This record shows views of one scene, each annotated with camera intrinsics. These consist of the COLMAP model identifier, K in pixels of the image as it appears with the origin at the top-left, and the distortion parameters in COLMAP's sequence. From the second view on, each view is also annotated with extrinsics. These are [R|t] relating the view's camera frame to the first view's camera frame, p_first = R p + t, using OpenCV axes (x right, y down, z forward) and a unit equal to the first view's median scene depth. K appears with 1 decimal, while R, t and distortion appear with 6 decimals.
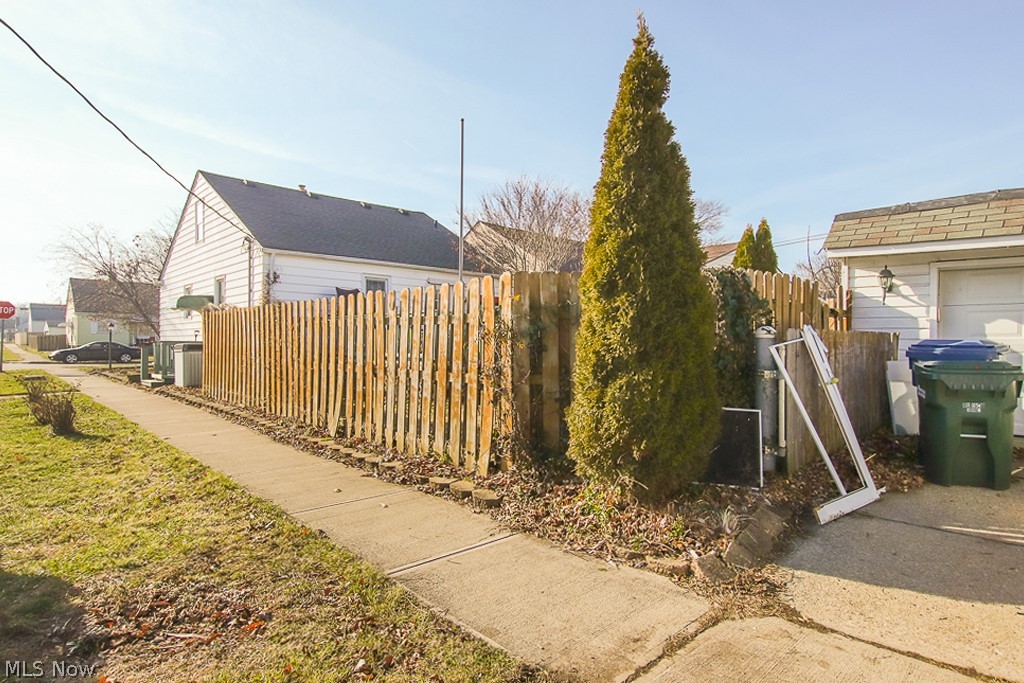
lens RADIAL K [[553.4, 0, 510.2], [0, 553.4, 343.1], [0, 0, 1]] dist [-0.005426, 0.000582]
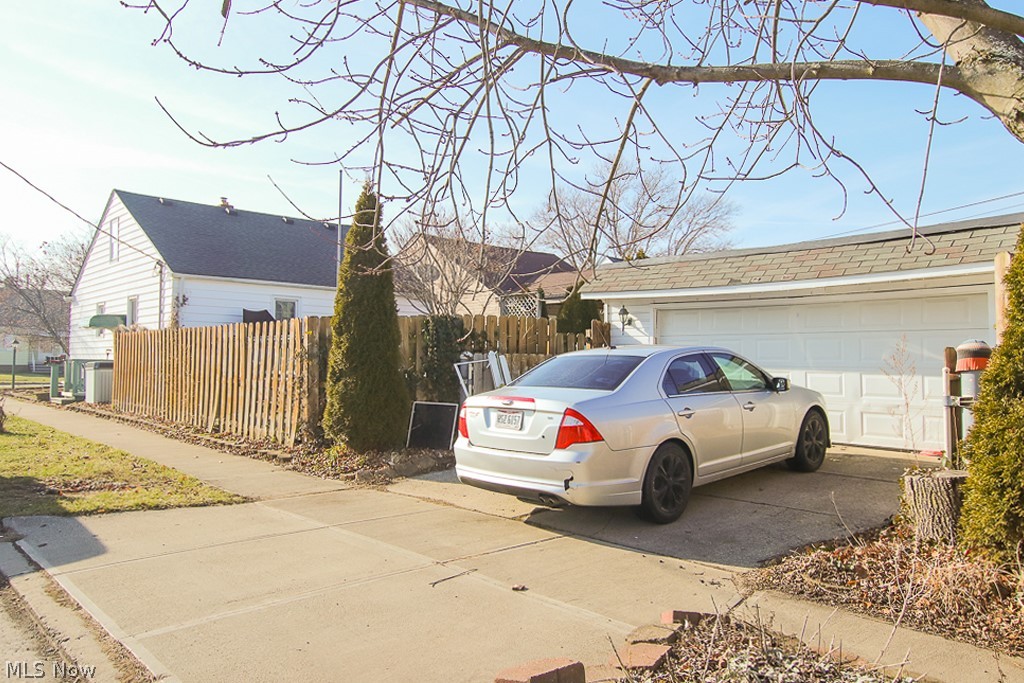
lens RADIAL K [[706.7, 0, 513.7], [0, 706.7, 339.2], [0, 0, 1]] dist [0.025076, -0.001547]
pose [[0.999987, 0.004818, -0.001938, 0.208445], [-0.004883, 0.999365, -0.035293, 0.001840], [0.001766, 0.035302, 0.999375, -0.357421]]
